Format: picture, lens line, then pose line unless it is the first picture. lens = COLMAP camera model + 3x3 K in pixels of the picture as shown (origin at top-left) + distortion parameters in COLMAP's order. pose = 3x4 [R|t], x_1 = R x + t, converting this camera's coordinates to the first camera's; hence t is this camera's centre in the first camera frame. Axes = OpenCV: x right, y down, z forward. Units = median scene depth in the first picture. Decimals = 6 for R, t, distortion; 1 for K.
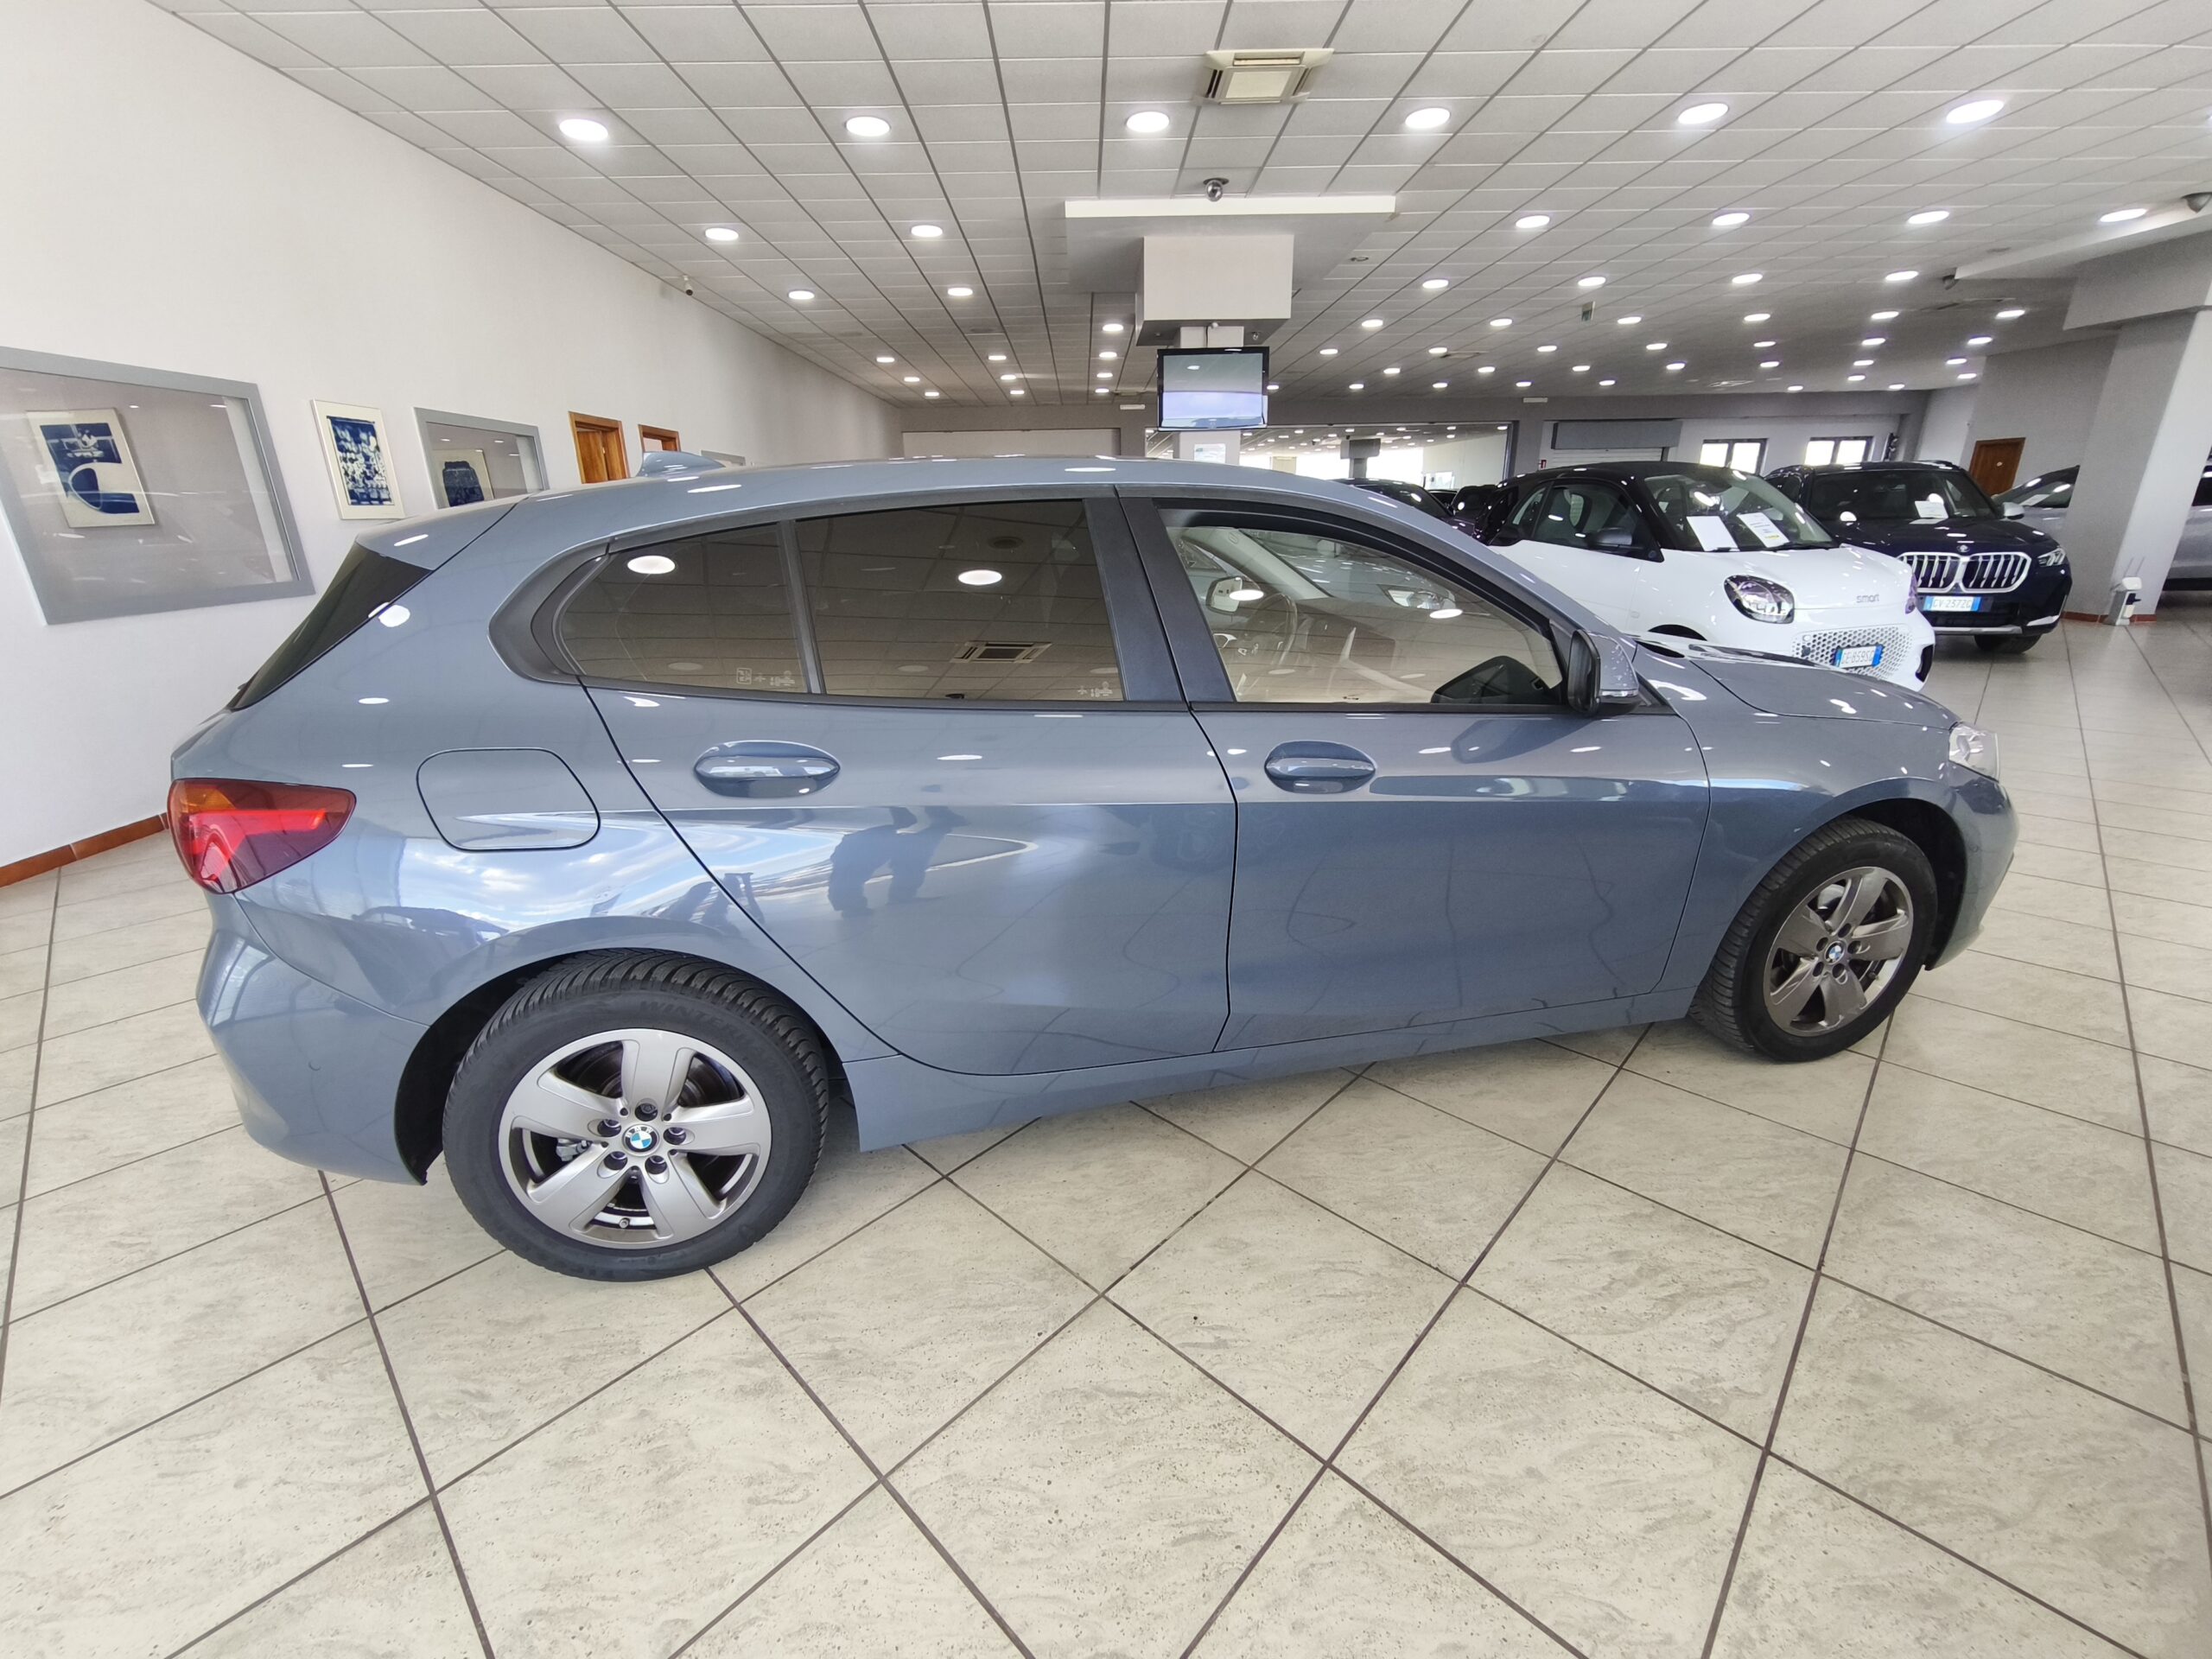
lens RADIAL K [[935.3, 0, 1106.0], [0, 935.3, 829.5], [0, 0, 1]] dist [-0.000772, -0.000344]
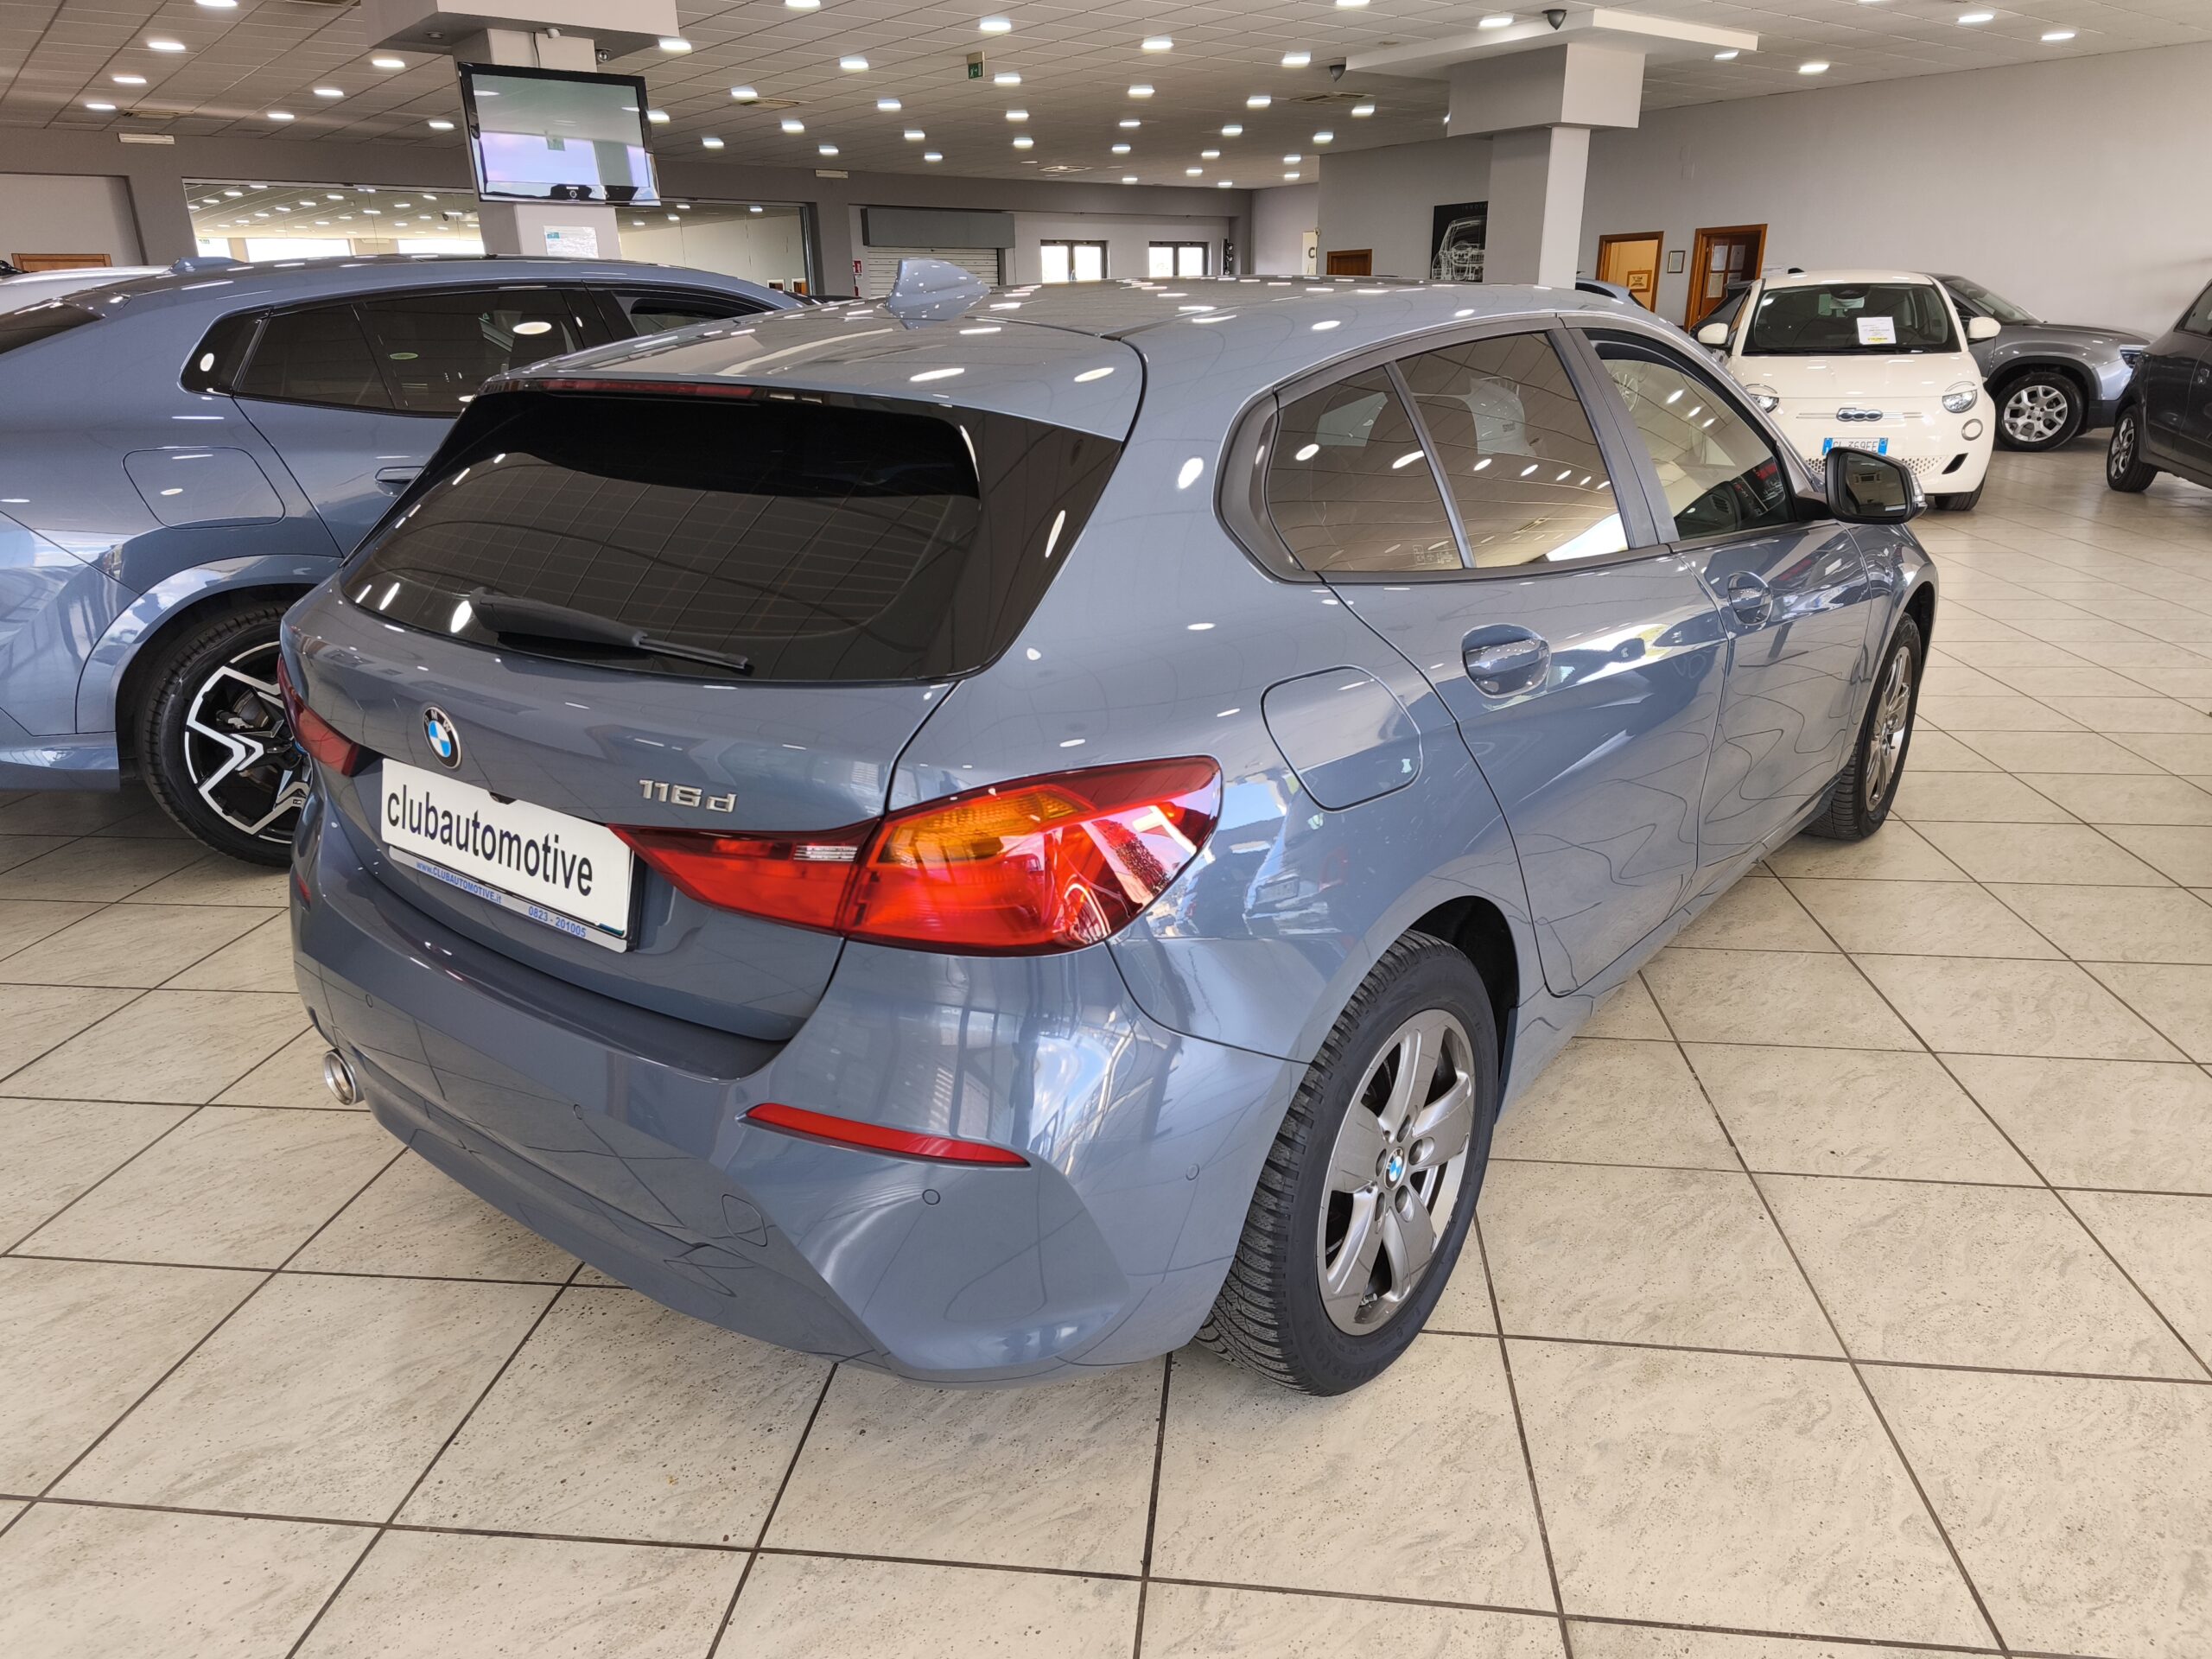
lens RADIAL K [[1449.6, 0, 1106.0], [0, 1449.6, 829.5], [0, 0, 1]] dist [0.027811, -0.002006]
pose [[0.800961, -0.197517, 0.565198, -0.236801], [0.197854, 0.978300, 0.061497, -0.010113], [-0.565080, 0.062570, 0.822660, 0.026426]]
